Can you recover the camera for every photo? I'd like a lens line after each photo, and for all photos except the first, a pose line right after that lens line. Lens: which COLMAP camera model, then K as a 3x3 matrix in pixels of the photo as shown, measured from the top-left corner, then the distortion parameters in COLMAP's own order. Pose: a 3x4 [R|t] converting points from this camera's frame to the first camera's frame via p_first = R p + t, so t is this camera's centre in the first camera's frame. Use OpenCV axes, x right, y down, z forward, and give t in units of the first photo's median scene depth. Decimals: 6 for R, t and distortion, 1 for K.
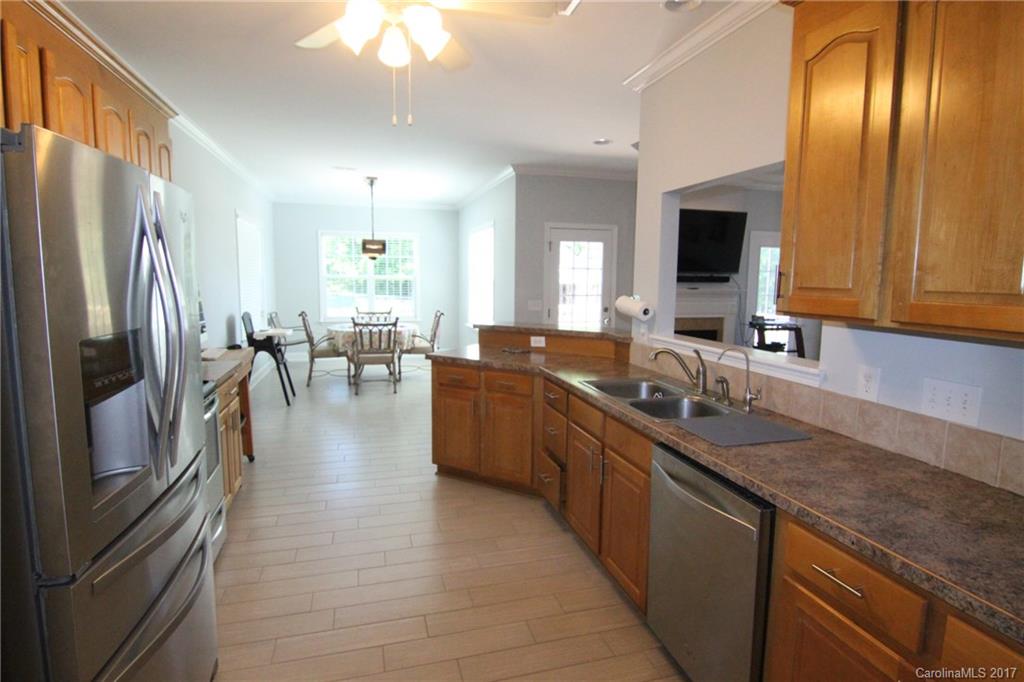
lens RADIAL K [[525.2, 0, 510.3], [0, 525.2, 336.0], [0, 0, 1]] dist [-0.004619, -0.010920]
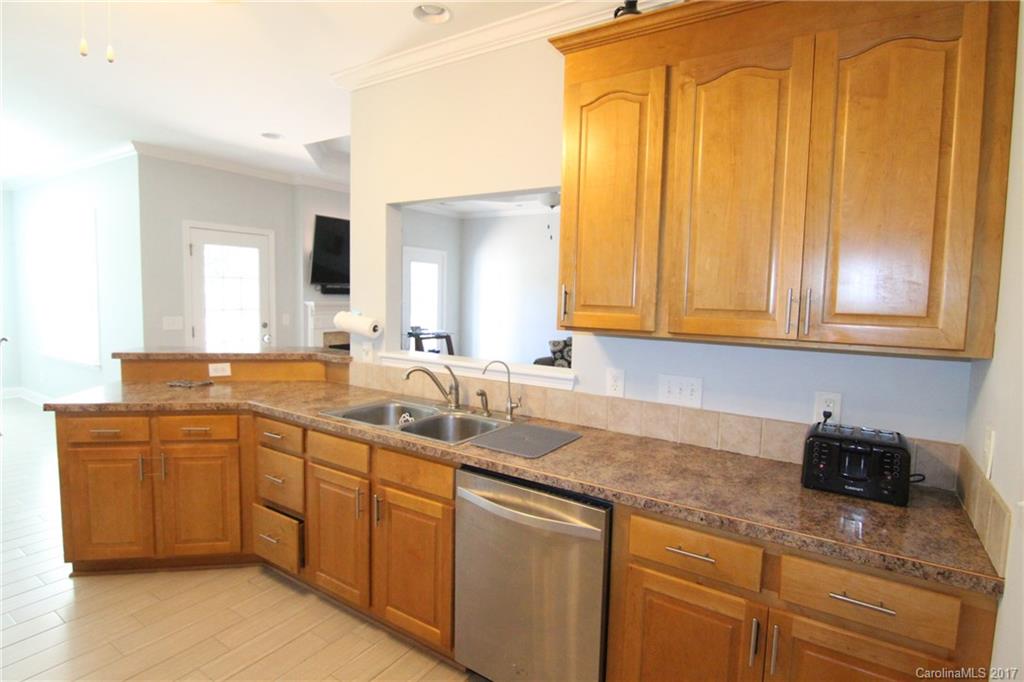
lens RADIAL K [[525.2, 0, 515.1], [0, 525.2, 337.5], [0, 0, 1]] dist [-0.004619, -0.010920]
pose [[0.755134, -0.048459, 0.653777, -0.216604], [0.059511, 0.998214, 0.005252, -0.026766], [-0.652864, 0.034941, 0.756669, 0.172110]]
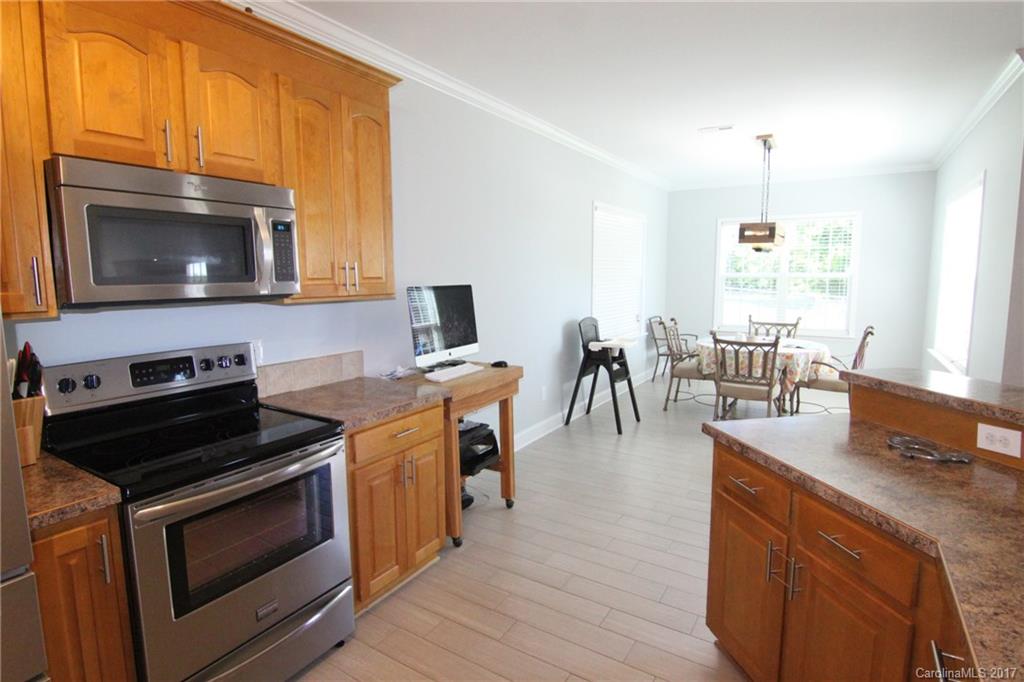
lens RADIAL K [[525.2, 0, 510.2], [0, 525.2, 337.3], [0, 0, 1]] dist [-0.004619, -0.010920]
pose [[0.667418, 0.074283, -0.740969, 0.152929], [-0.070330, 0.996853, 0.036587, -0.091499], [0.741355, 0.027693, 0.670541, 0.804027]]
